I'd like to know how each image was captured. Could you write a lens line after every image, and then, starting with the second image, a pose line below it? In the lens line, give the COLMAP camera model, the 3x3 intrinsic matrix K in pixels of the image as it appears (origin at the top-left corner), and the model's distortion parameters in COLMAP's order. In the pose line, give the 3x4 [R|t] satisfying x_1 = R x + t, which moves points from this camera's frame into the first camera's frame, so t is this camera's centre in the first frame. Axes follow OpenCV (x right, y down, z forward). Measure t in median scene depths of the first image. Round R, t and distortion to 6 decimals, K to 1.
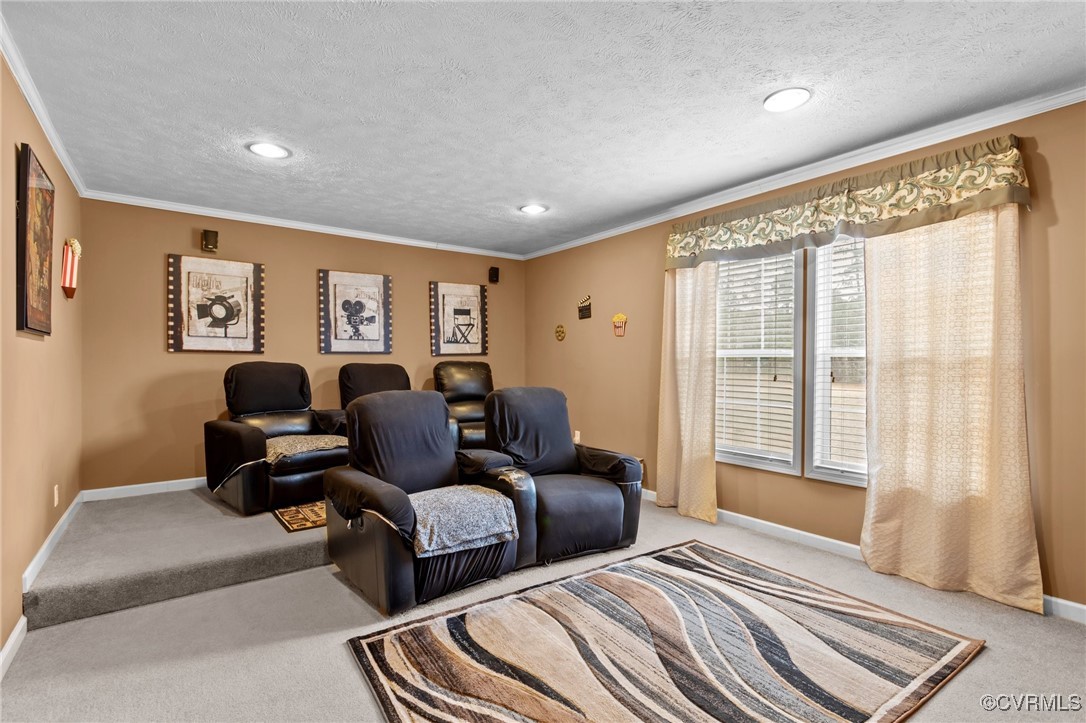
lens RADIAL K [[516.6, 0, 539.2], [0, 516.6, 362.1], [0, 0, 1]] dist [0.008992, 0.001421]
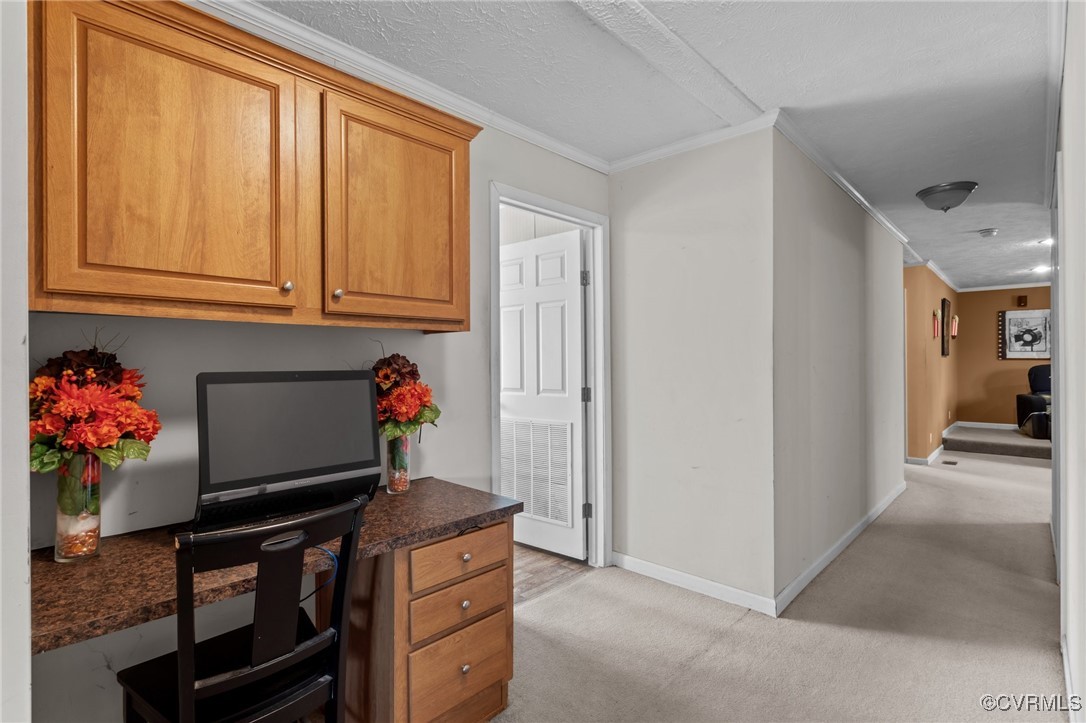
lens RADIAL K [[516.6, 0, 545.3], [0, 516.6, 366.5], [0, 0, 1]] dist [0.008992, 0.001421]
pose [[0.192484, 0.001590, -0.981299, 1.022841], [0.002538, 0.999995, 0.002118, -0.001072], [0.981297, -0.002898, 0.192479, -1.228695]]
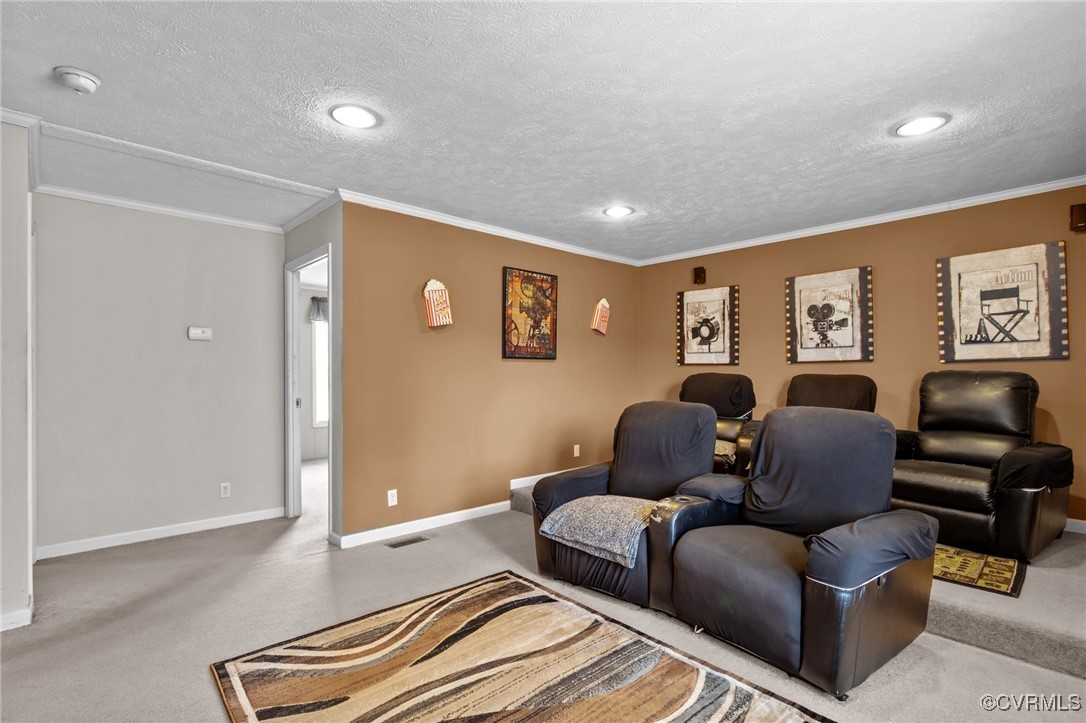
lens RADIAL K [[516.6, 0, 543.0], [0, 516.6, 365.7], [0, 0, 1]] dist [0.008992, 0.001421]
pose [[0.130232, -0.016153, -0.991352, 0.606421], [0.003263, 0.999869, -0.015863, 0.000548], [0.991478, -0.001169, 0.130268, 0.524051]]
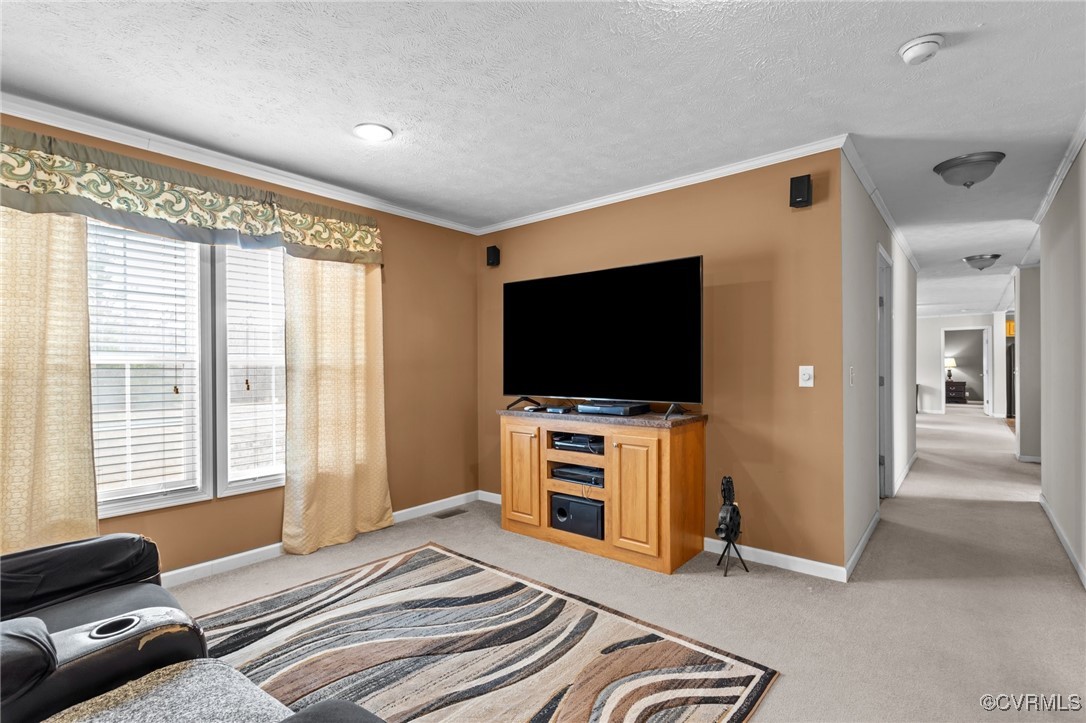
lens RADIAL K [[516.6, 0, 541.7], [0, 516.6, 362.8], [0, 0, 1]] dist [0.008992, 0.001421]
pose [[-0.249163, 0.010105, 0.968409, -0.443498], [0.009032, 0.999926, -0.008110, 0.000275], [-0.968420, 0.006726, -0.249236, 0.604474]]
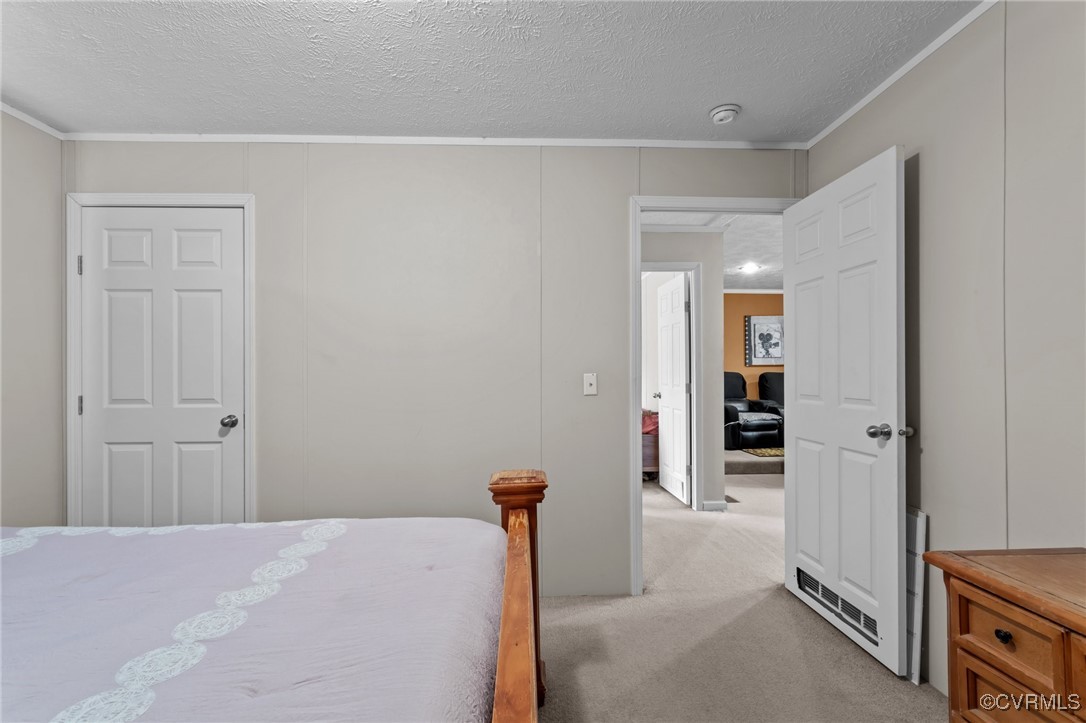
lens RADIAL K [[516.6, 0, 542.2], [0, 516.6, 366.9], [0, 0, 1]] dist [0.008992, 0.001421]
pose [[0.832168, -0.002748, -0.554516, -0.060256], [-0.000879, 0.999980, -0.006274, -0.005254], [0.554522, 0.005708, 0.832149, -0.923581]]
